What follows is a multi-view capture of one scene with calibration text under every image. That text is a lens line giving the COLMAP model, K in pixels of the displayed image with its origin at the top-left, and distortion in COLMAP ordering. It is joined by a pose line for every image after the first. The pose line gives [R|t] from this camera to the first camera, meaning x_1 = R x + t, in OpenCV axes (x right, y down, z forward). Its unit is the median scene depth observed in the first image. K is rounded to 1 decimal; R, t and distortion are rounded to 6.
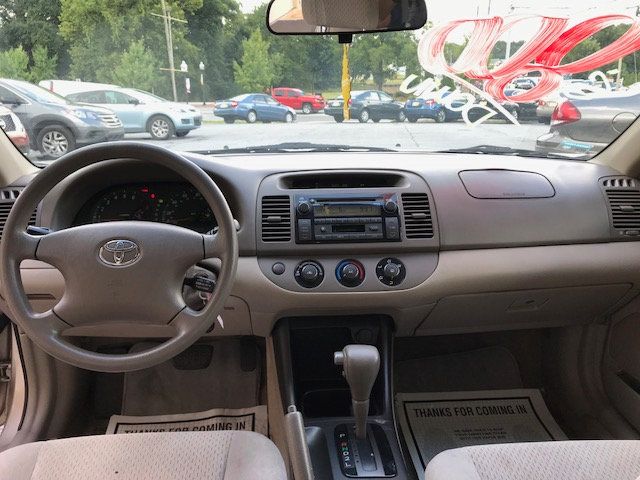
lens RADIAL K [[520.1, 0, 321.0], [0, 520.1, 244.4], [0, 0, 1]] dist [-0.001836, -0.013275]
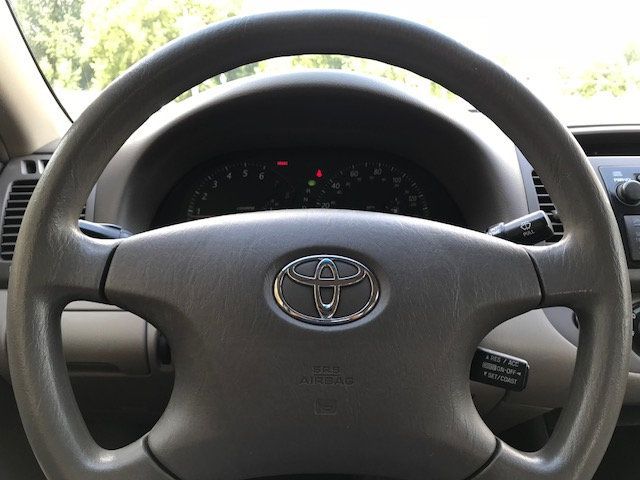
lens RADIAL K [[520.1, 0, 320.7], [0, 520.1, 236.4], [0, 0, 1]] dist [-0.001836, -0.013275]
pose [[0.999574, 0.011931, -0.026622, -0.315130], [-0.013163, 0.998828, -0.046585, -0.003303], [0.026035, 0.046916, 0.998560, 0.515681]]
